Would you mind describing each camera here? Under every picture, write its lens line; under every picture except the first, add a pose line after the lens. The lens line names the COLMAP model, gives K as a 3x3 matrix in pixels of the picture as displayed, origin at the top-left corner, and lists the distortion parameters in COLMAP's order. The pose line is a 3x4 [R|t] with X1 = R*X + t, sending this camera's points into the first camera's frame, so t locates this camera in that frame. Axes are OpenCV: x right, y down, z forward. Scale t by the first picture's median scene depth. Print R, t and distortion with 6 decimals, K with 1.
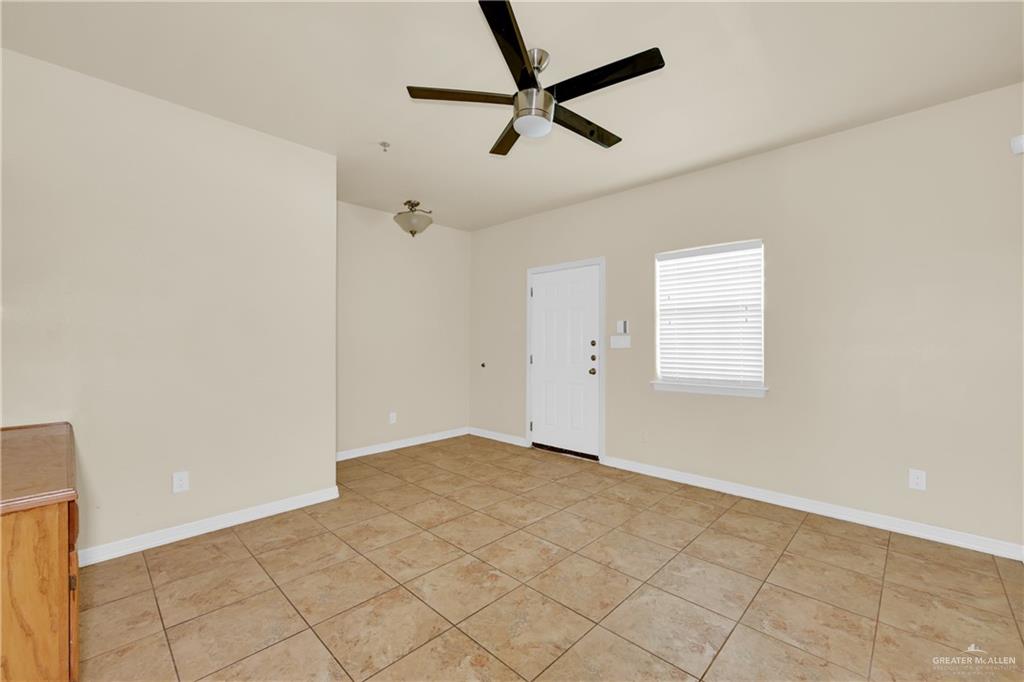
lens RADIAL K [[417.4, 0, 519.0], [0, 417.4, 348.0], [0, 0, 1]] dist [0.003627, -0.000060]
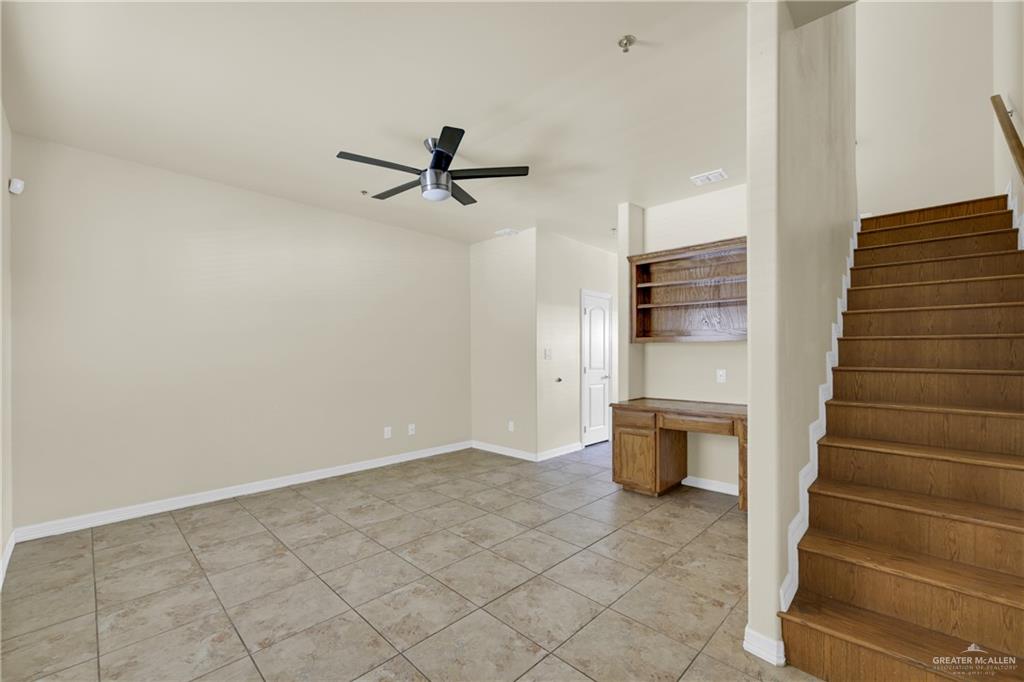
lens RADIAL K [[417.4, 0, 510.5], [0, 417.4, 346.2], [0, 0, 1]] dist [0.003627, -0.000060]
pose [[-0.999894, 0.004610, 0.013806, -0.173866], [0.004463, 0.999933, -0.010661, -0.021923], [-0.013854, -0.010598, -0.999848, 1.813115]]
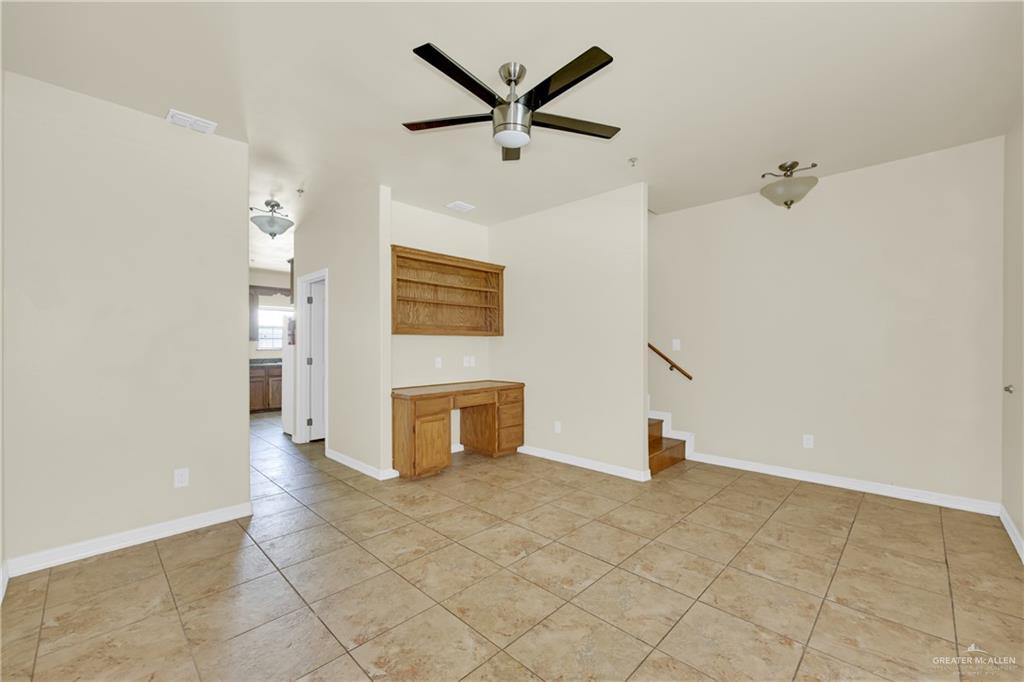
lens RADIAL K [[417.4, 0, 513.2], [0, 417.4, 339.2], [0, 0, 1]] dist [0.003627, -0.000060]
pose [[-0.012667, -0.016030, -0.999791, 0.835402], [-0.008447, 0.999838, -0.015924, -0.008406], [0.999884, 0.008243, -0.012800, 0.781777]]
